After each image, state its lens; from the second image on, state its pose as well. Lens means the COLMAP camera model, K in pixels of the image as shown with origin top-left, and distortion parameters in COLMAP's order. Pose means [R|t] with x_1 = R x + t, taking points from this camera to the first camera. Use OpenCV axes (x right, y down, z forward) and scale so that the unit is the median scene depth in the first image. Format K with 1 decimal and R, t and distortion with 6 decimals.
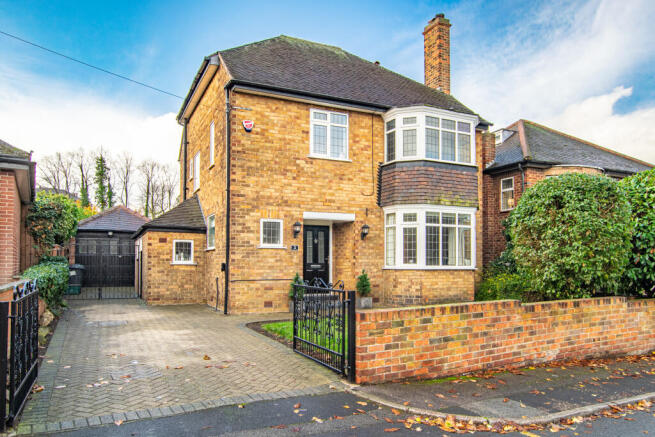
lens RADIAL K [[451.6, 0, 313.5], [0, 451.6, 252.0], [0, 0, 1]] dist [-0.013969, 0.001010]
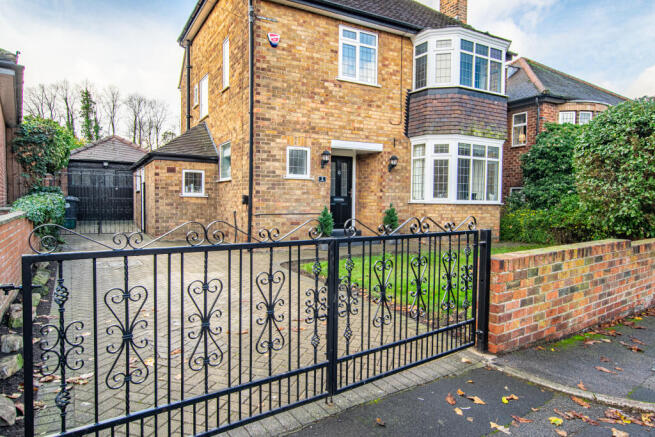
lens RADIAL K [[425.4, 0, 329.1], [0, 425.4, 215.8], [0, 0, 1]] dist [-0.006435, 0.000360]
pose [[0.997281, 0.005580, 0.073484, -0.085755], [-0.010398, 0.997808, 0.065353, 0.007725], [-0.072958, -0.065939, 0.995153, 0.125978]]
